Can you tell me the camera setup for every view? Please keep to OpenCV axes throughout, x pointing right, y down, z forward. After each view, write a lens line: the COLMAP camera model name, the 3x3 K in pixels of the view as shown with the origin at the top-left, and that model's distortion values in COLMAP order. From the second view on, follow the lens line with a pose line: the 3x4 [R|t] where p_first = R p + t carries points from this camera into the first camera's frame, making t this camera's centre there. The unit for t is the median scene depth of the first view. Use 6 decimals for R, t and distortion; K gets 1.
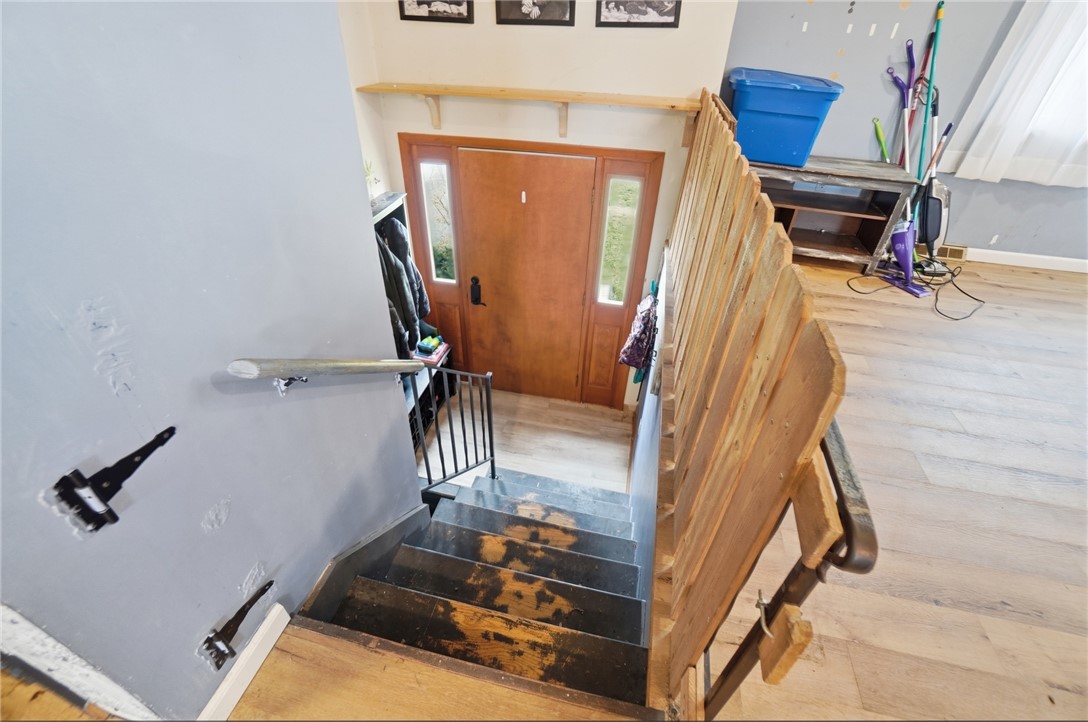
lens RADIAL K [[482.1, 0, 543.8], [0, 482.1, 357.5], [0, 0, 1]] dist [-0.058221, 0.021325]
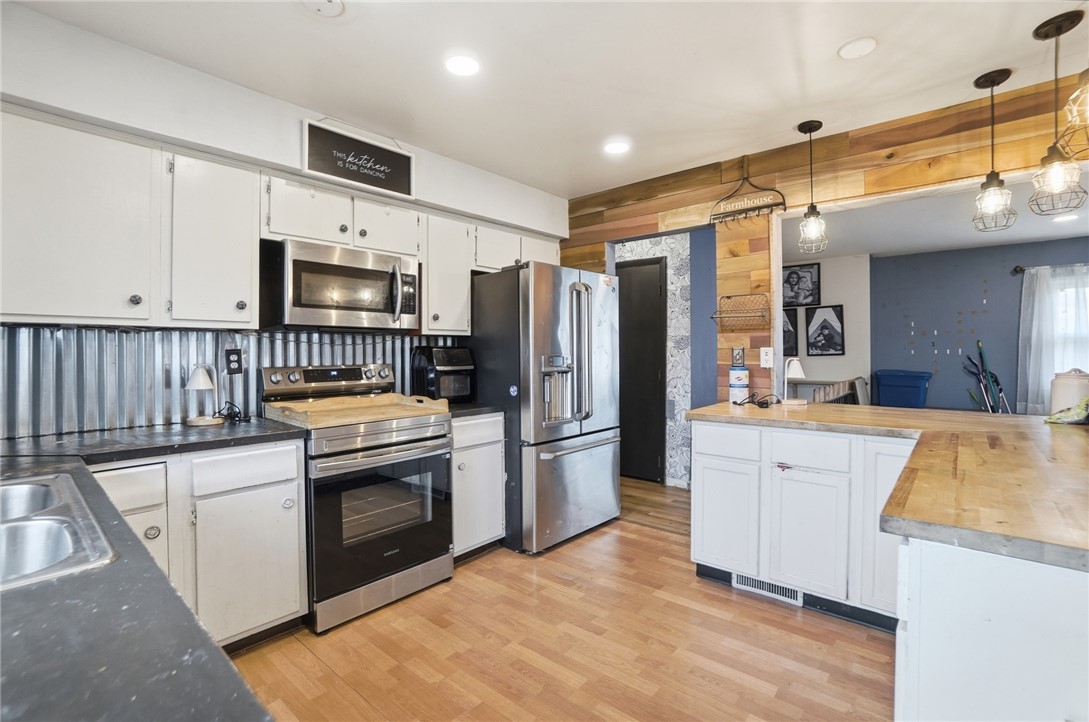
lens RADIAL K [[499.5, 0, 551.8], [0, 499.5, 356.0], [0, 0, 1]] dist [-0.062793, 0.024569]
pose [[0.887601, -0.029815, -0.459648, 0.101488], [-0.246080, 0.812864, -0.527917, 0.920794], [0.389371, 0.581690, 0.714162, -1.268870]]
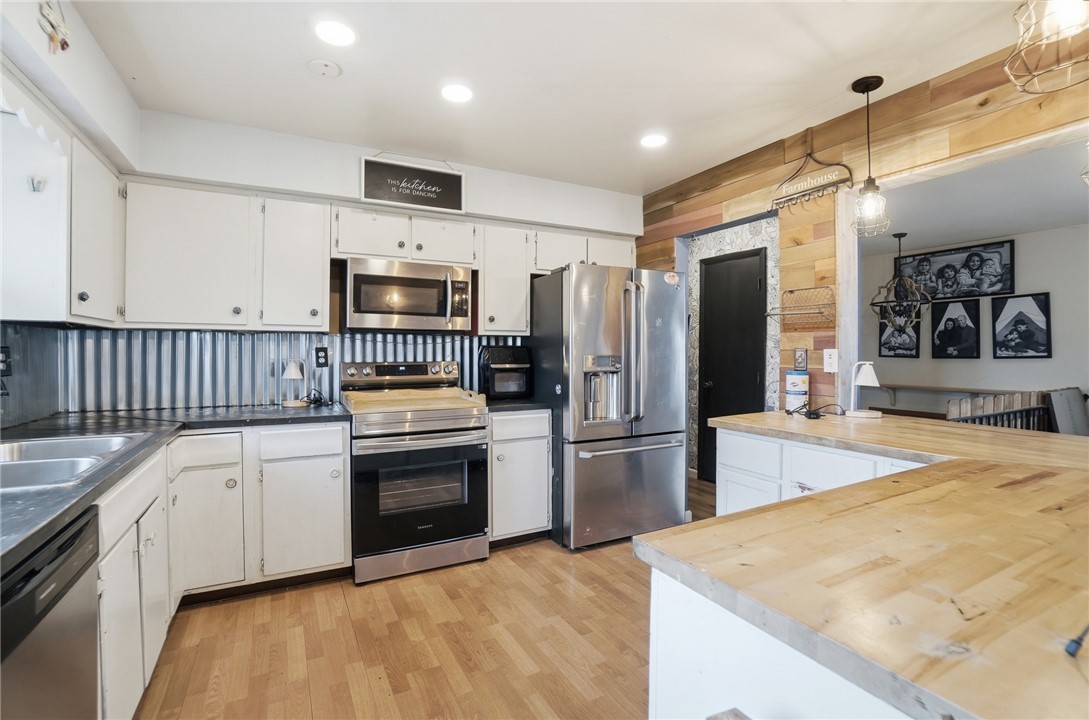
lens RADIAL K [[501.2, 0, 544.0], [0, 501.2, 353.4], [0, 0, 1]] dist [-0.060278, 0.025812]
pose [[0.661038, -0.021716, -0.750038, 0.364500], [-0.428979, 0.809180, -0.401504, 0.826813], [0.615635, 0.587160, 0.525583, -1.134748]]
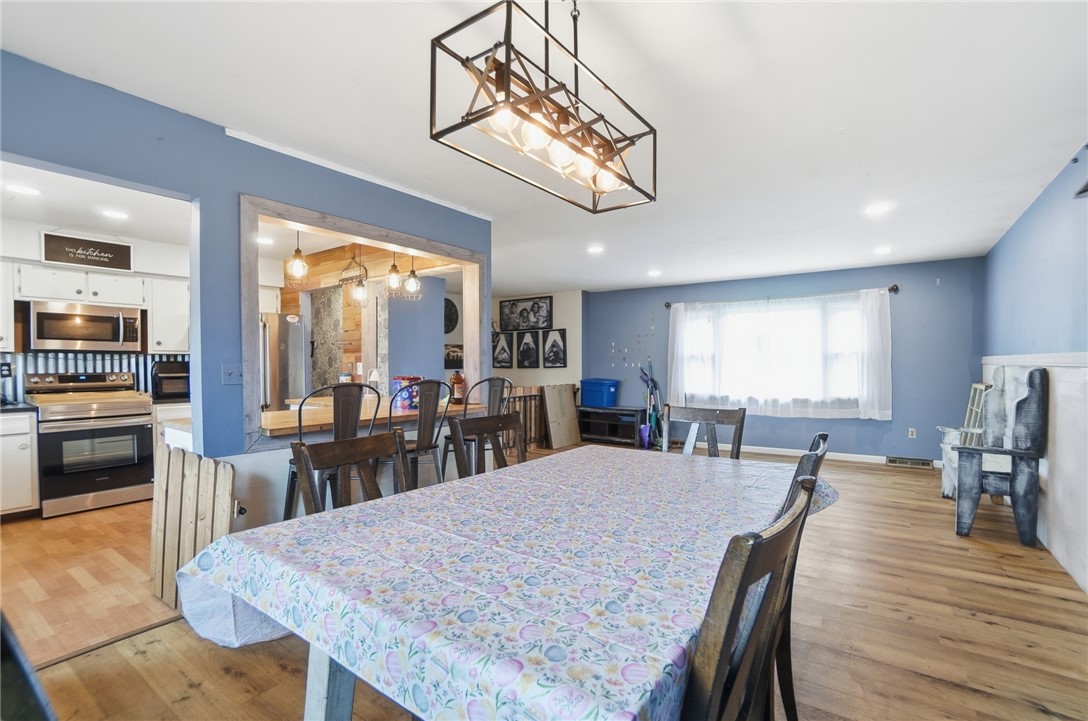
lens RADIAL K [[507.6, 0, 552.2], [0, 507.6, 373.8], [0, 0, 1]] dist [-0.069132, 0.024278]
pose [[0.928110, -0.023590, -0.371558, 1.350733], [-0.195594, 0.818278, -0.540523, 1.094543], [0.316788, 0.574339, 0.754838, -1.445398]]
